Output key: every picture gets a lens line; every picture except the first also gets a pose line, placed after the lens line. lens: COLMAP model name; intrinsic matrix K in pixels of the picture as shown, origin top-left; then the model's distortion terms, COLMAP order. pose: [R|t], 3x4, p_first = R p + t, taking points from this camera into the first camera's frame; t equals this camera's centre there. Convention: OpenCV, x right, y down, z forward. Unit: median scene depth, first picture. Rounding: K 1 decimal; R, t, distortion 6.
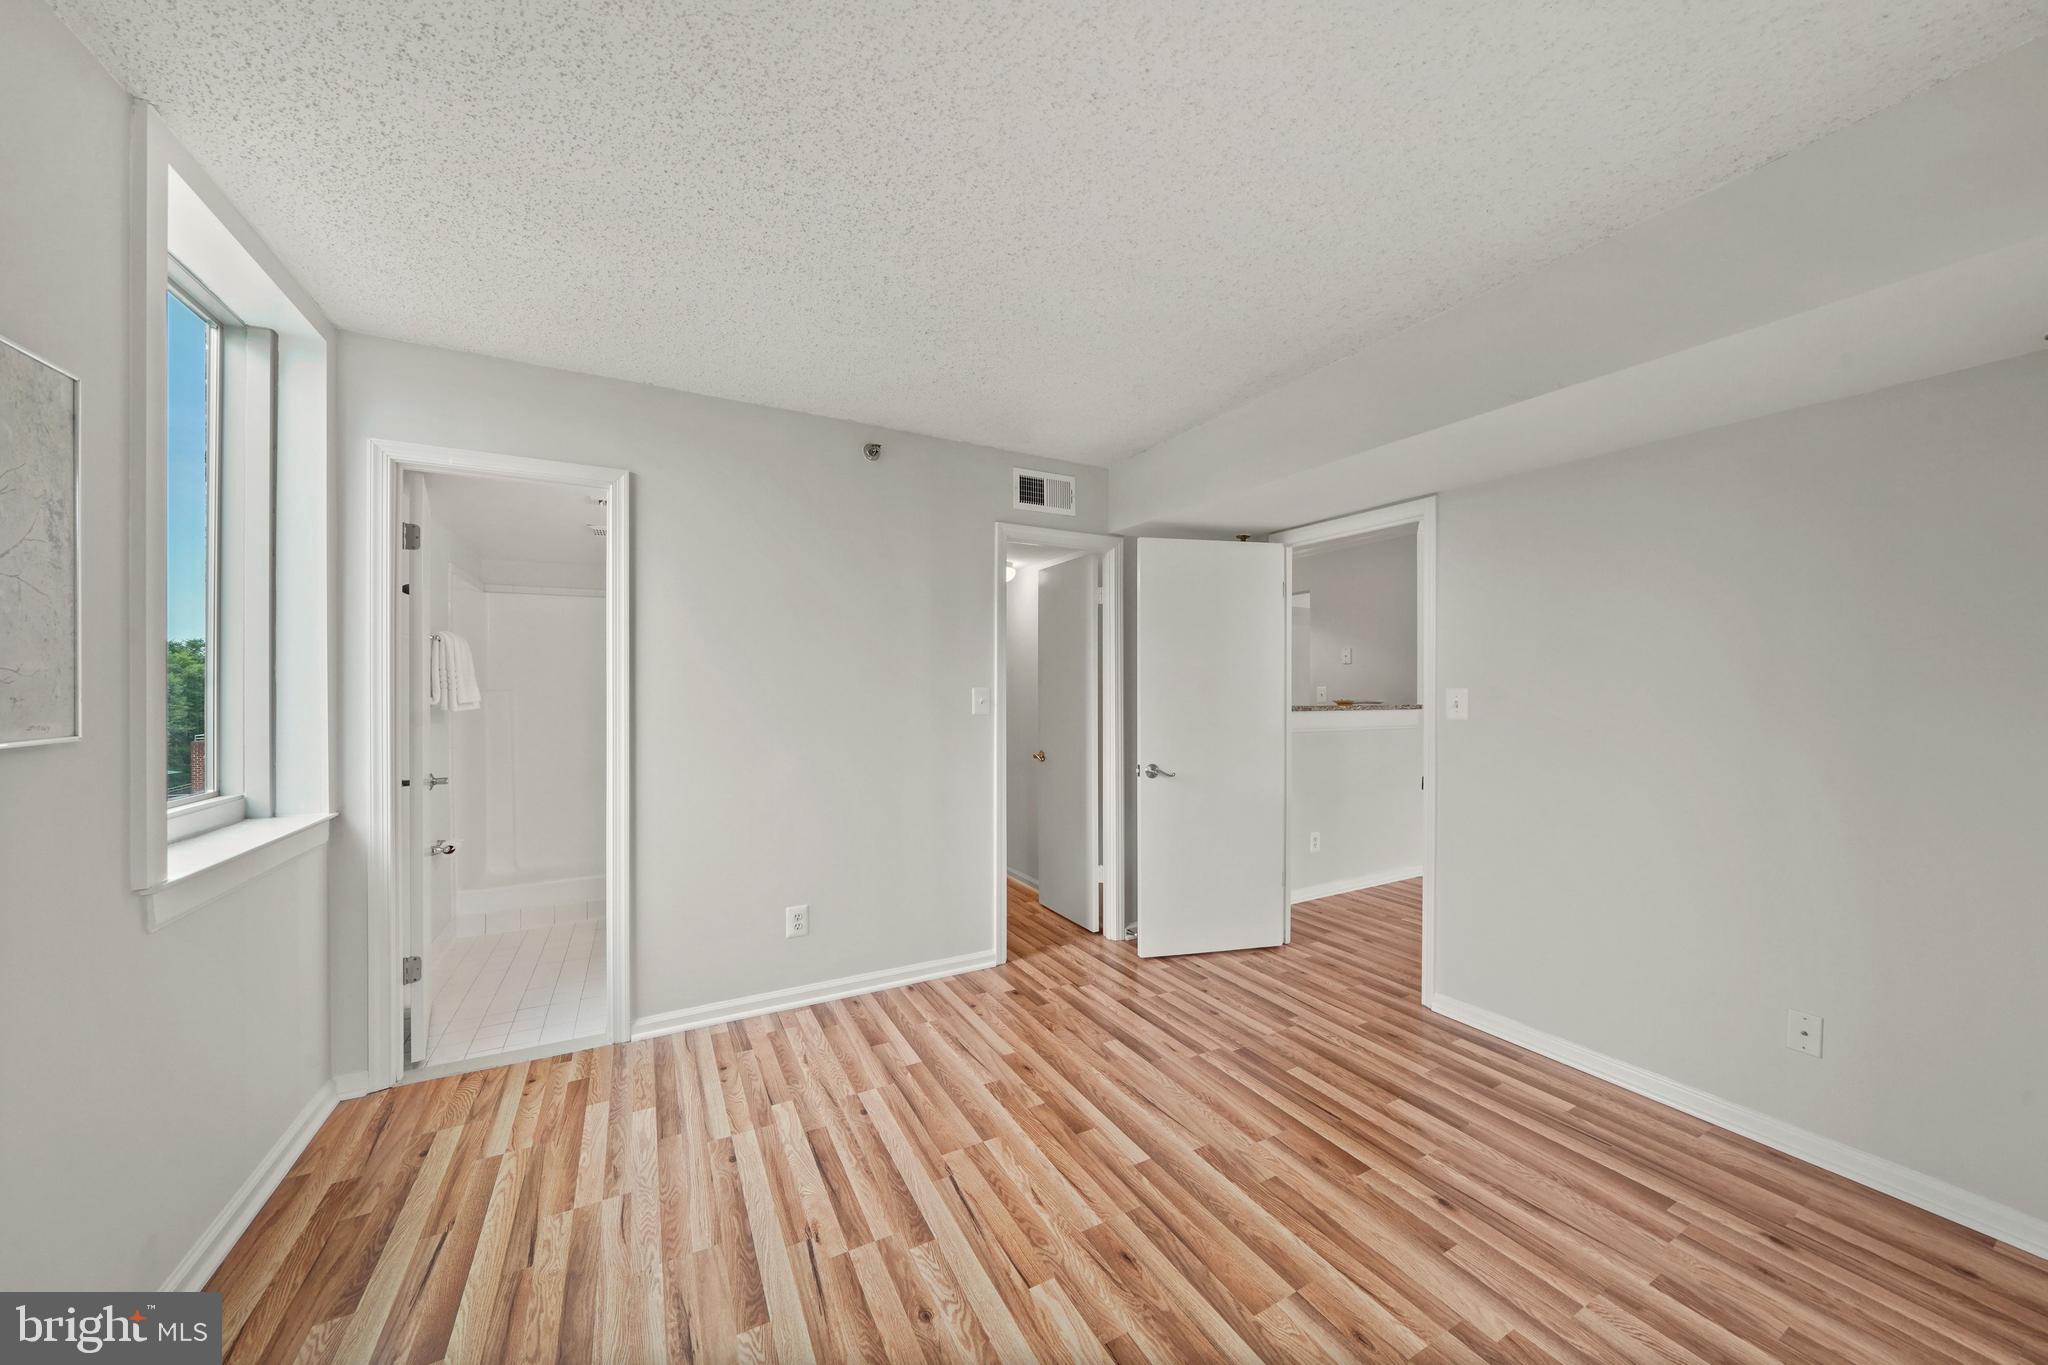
lens RADIAL K [[721.4, 0, 1040.4], [0, 721.4, 679.0], [0, 0, 1]] dist [-0.001377, -0.000041]
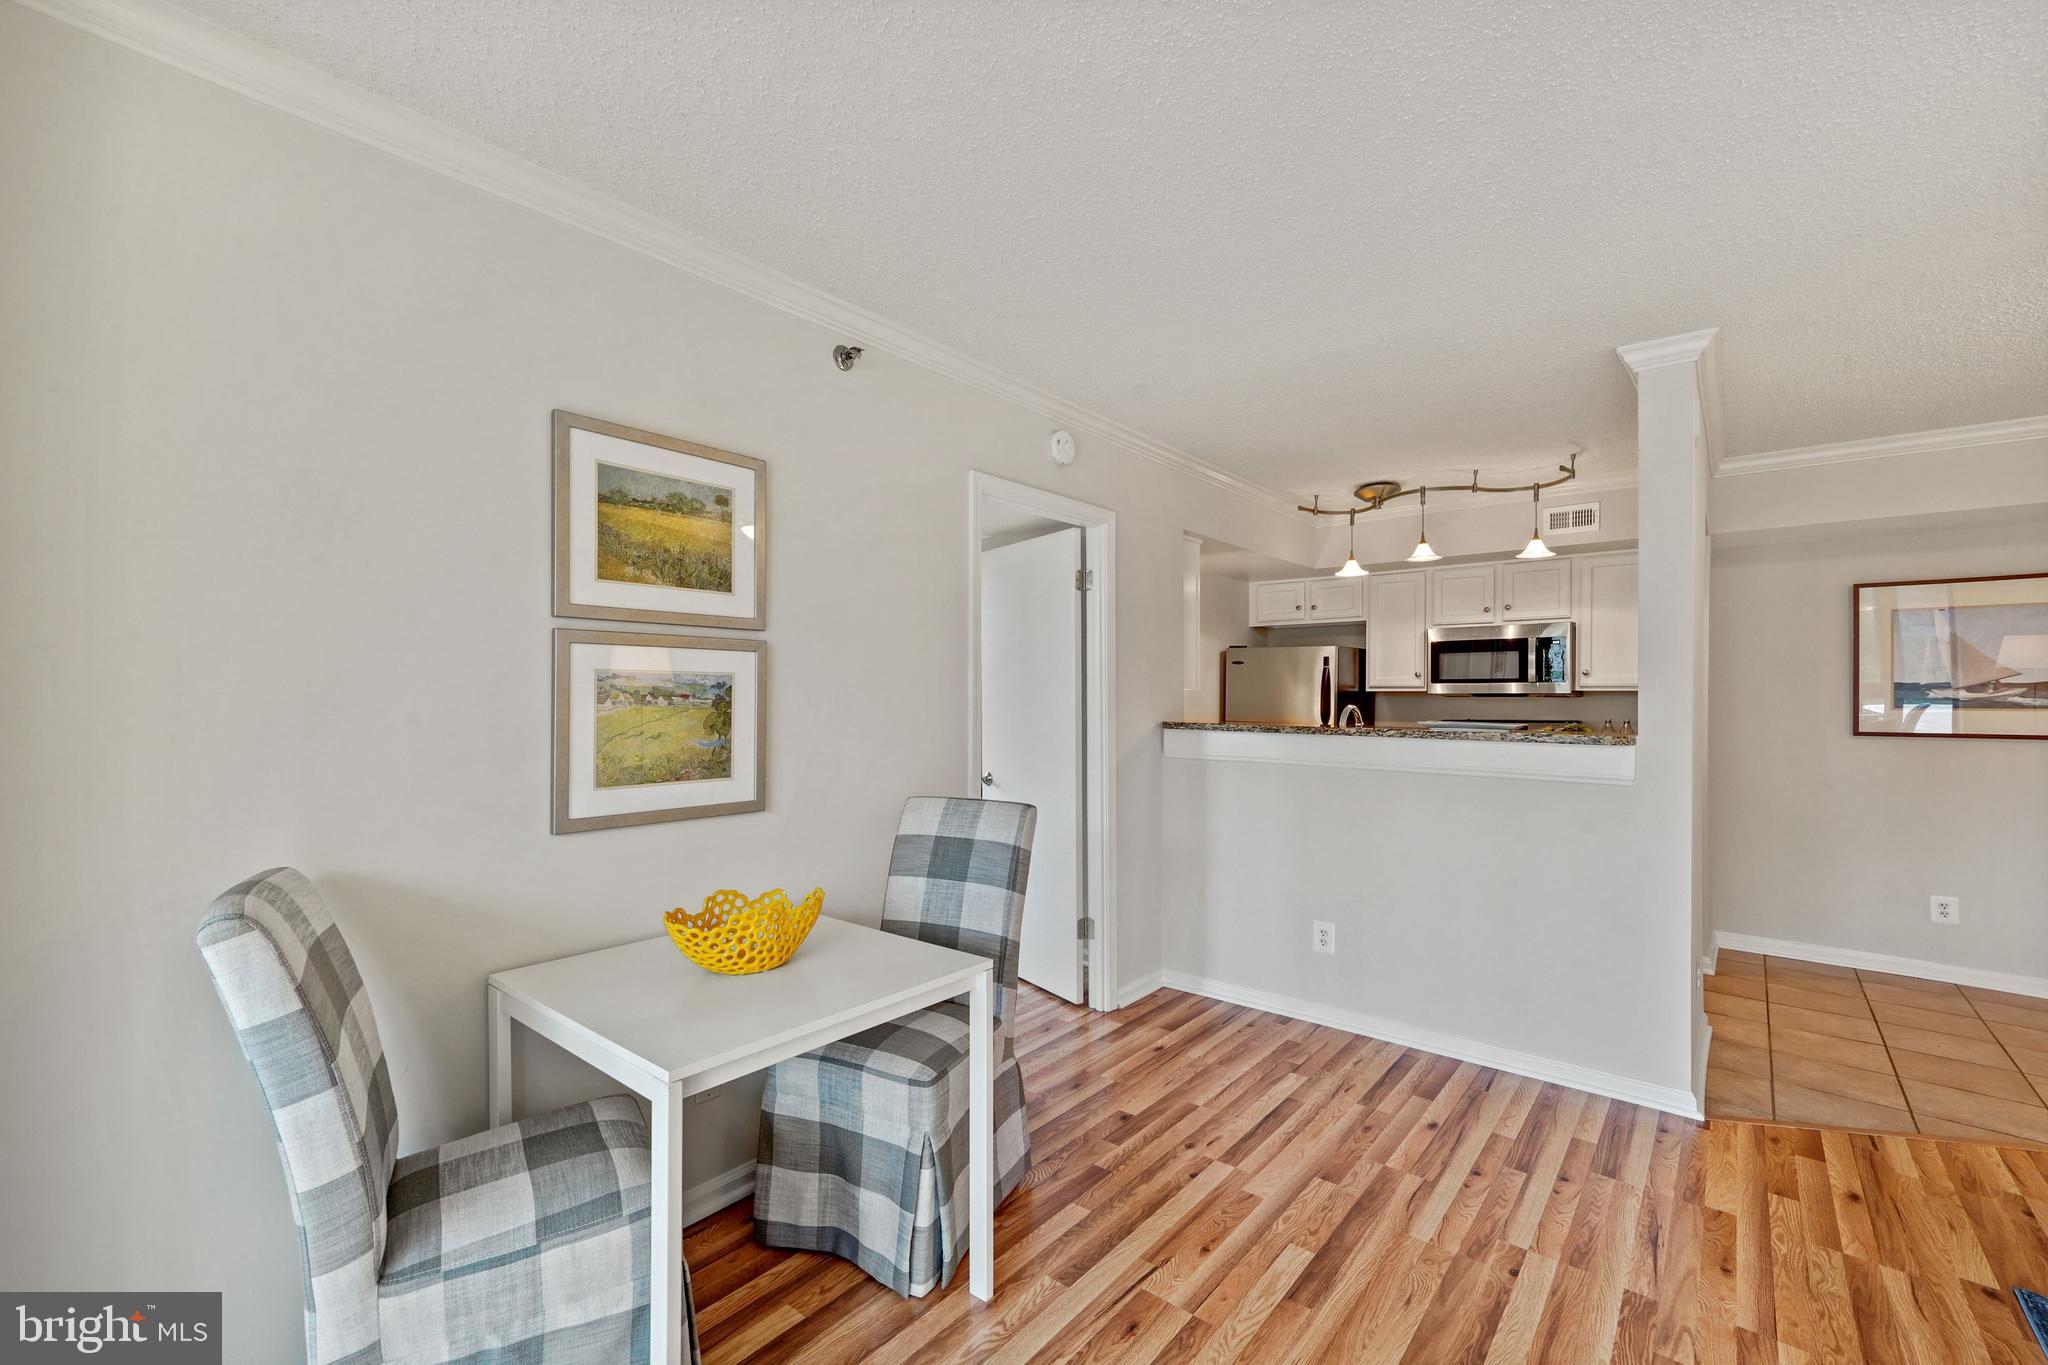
lens RADIAL K [[858.5, 0, 1034.8], [0, 858.5, 698.0], [0, 0, 1]] dist [0.017464, 0.000572]
pose [[0.355989, 0.002939, -0.934486, 2.383433], [0.007443, 0.999954, 0.005980, 0.009067], [0.934461, -0.009084, 0.355951, 1.136443]]
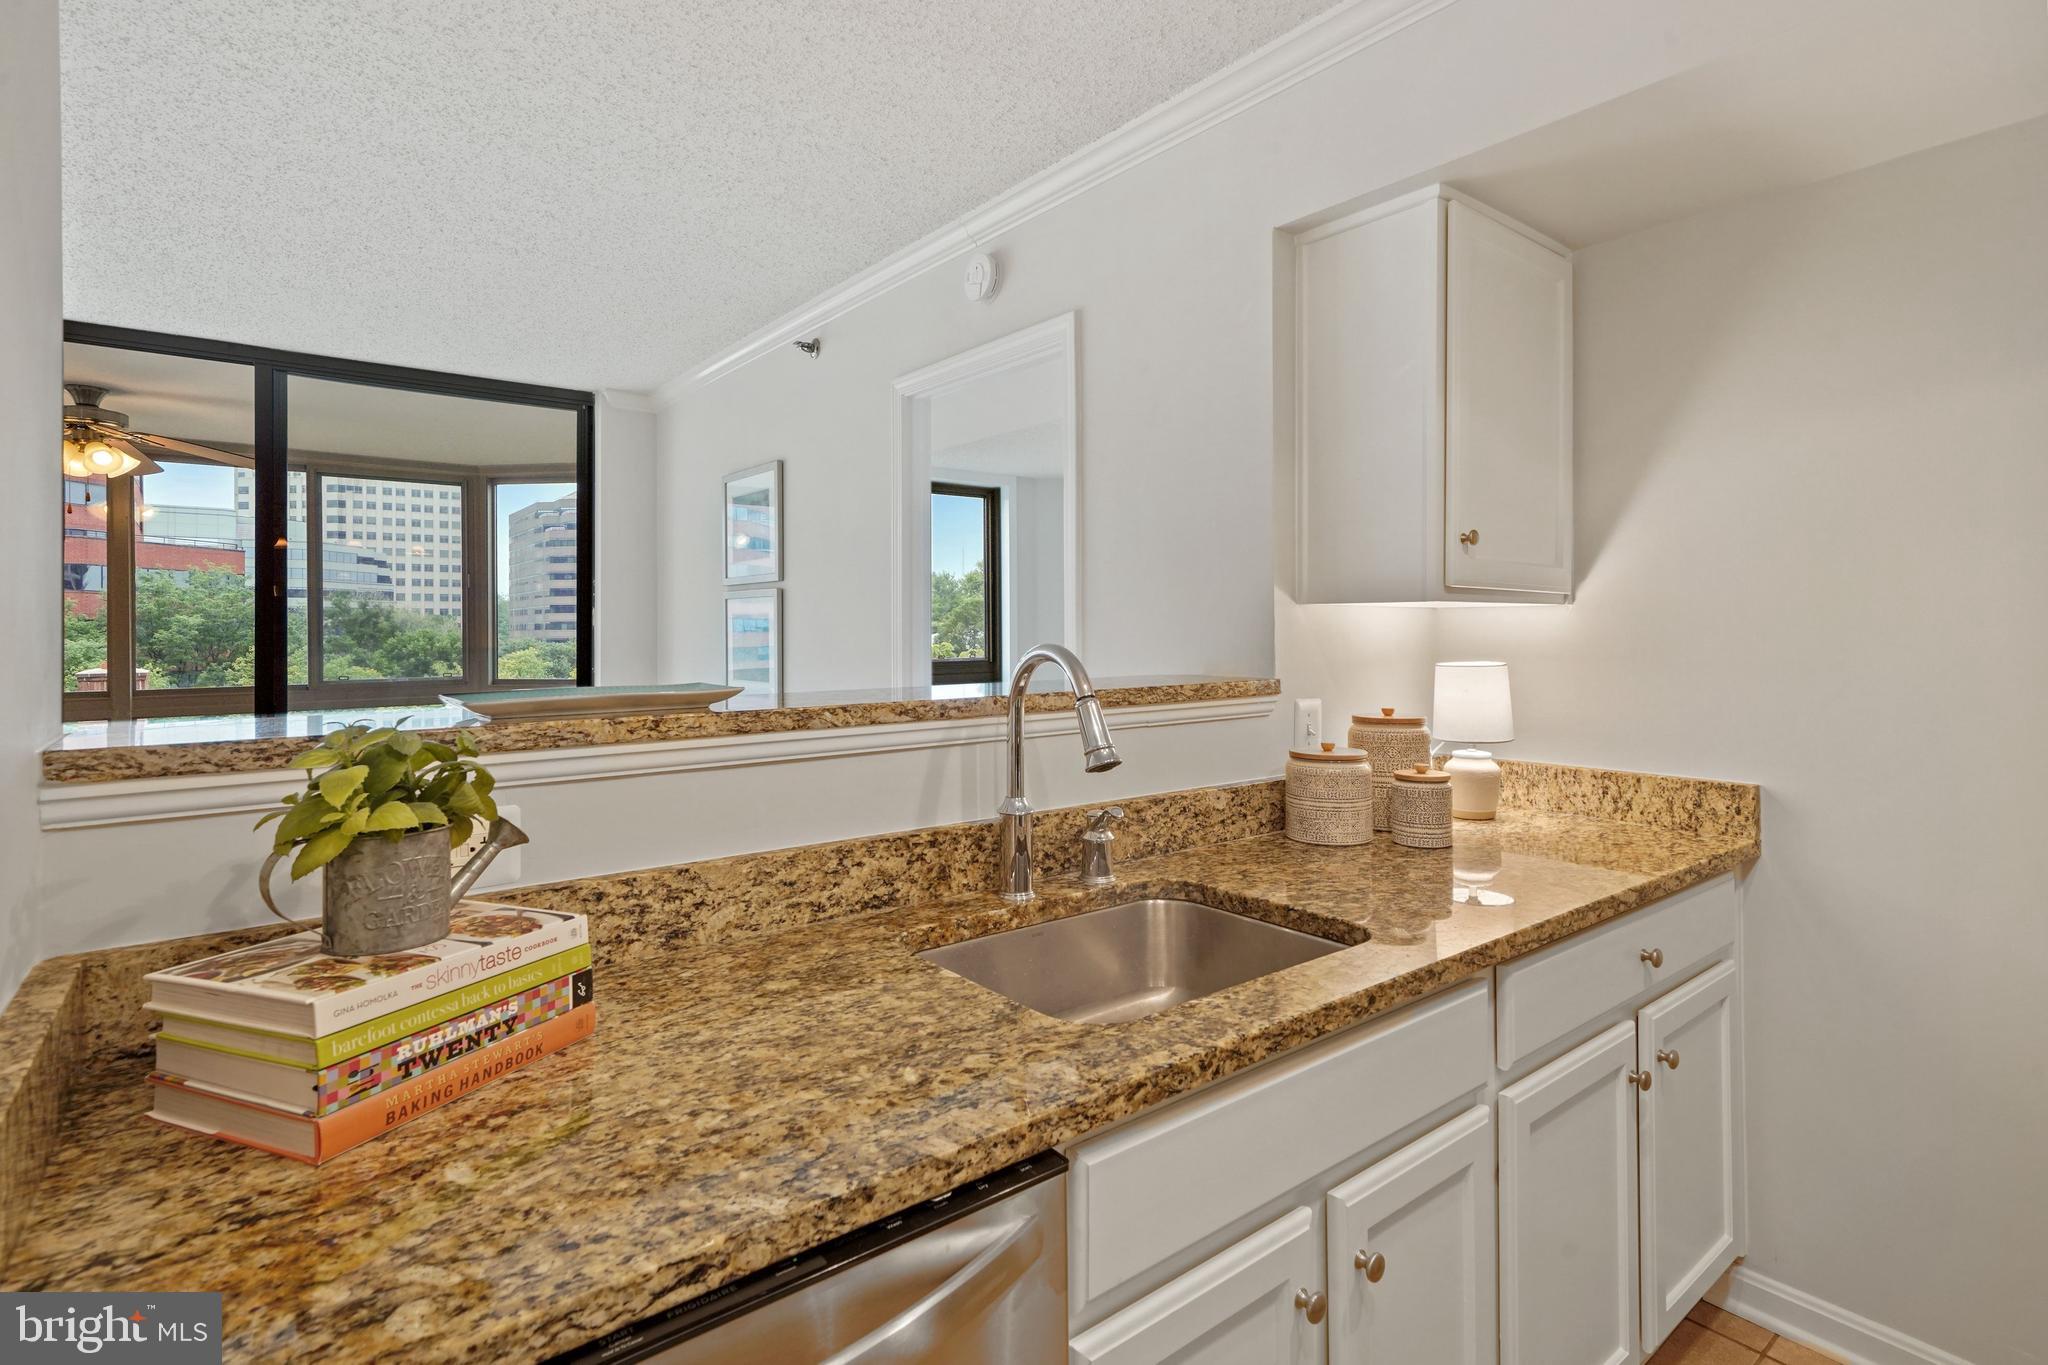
lens RADIAL K [[1013.3, 0, 1032.4], [0, 1013.3, 631.8], [0, 0, 1]] dist [0.013135, 0.000179]
pose [[-0.988087, 0.001818, -0.153889, 0.923214], [0.003274, 0.999952, -0.009212, 0.039151], [0.153864, -0.009606, -0.988045, 3.274458]]
